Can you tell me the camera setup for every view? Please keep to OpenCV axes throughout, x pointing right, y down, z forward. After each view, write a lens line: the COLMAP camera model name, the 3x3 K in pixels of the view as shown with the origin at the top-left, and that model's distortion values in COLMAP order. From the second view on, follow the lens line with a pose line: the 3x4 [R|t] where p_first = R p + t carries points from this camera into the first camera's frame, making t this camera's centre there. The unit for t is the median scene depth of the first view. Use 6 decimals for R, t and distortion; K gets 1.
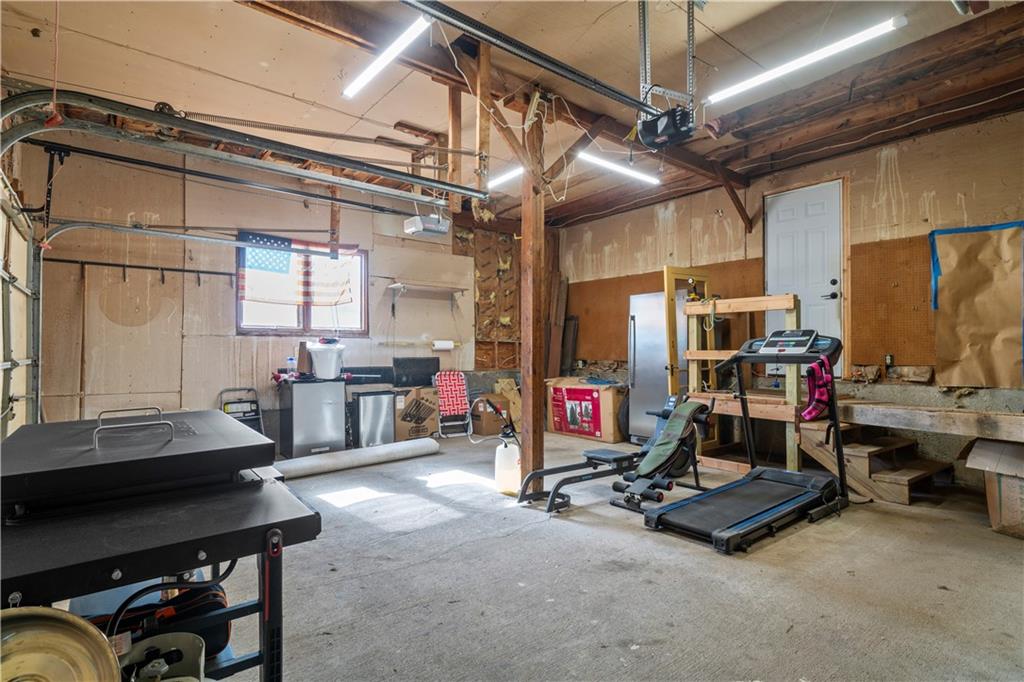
lens RADIAL K [[522.0, 0, 513.9], [0, 522.0, 342.0], [0, 0, 1]] dist [0.011703, 0.002566]
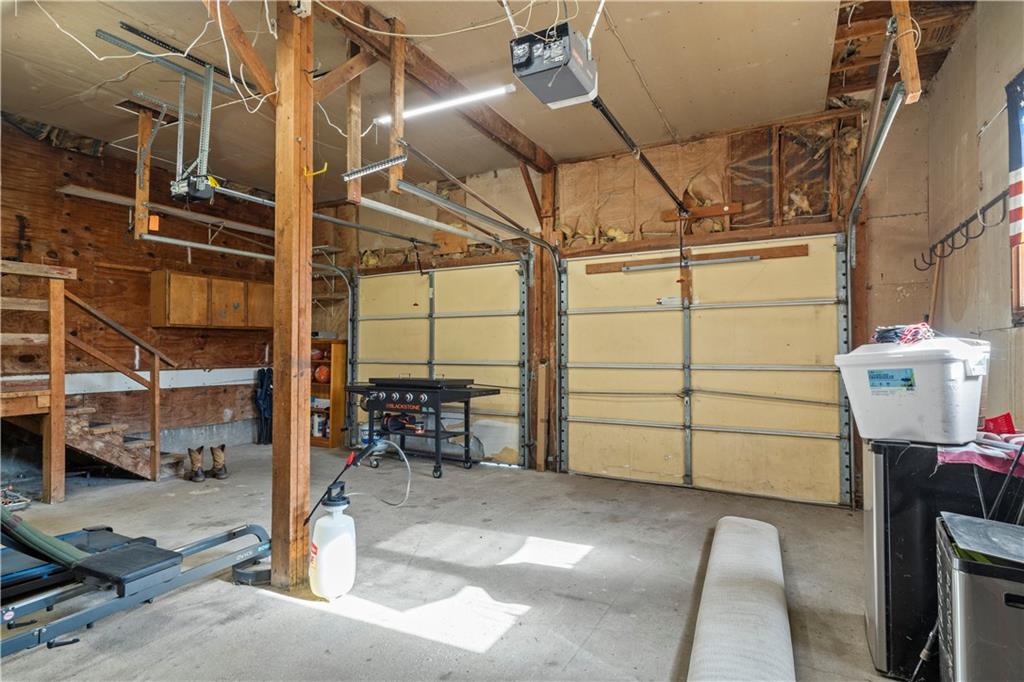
lens RADIAL K [[522.0, 0, 515.7], [0, 522.0, 343.1], [0, 0, 1]] dist [0.011703, 0.002566]
pose [[-0.915091, -0.008338, -0.403161, 0.046561], [0.004814, 0.999489, -0.031598, 0.018381], [0.403219, -0.030856, -0.914583, 1.831469]]
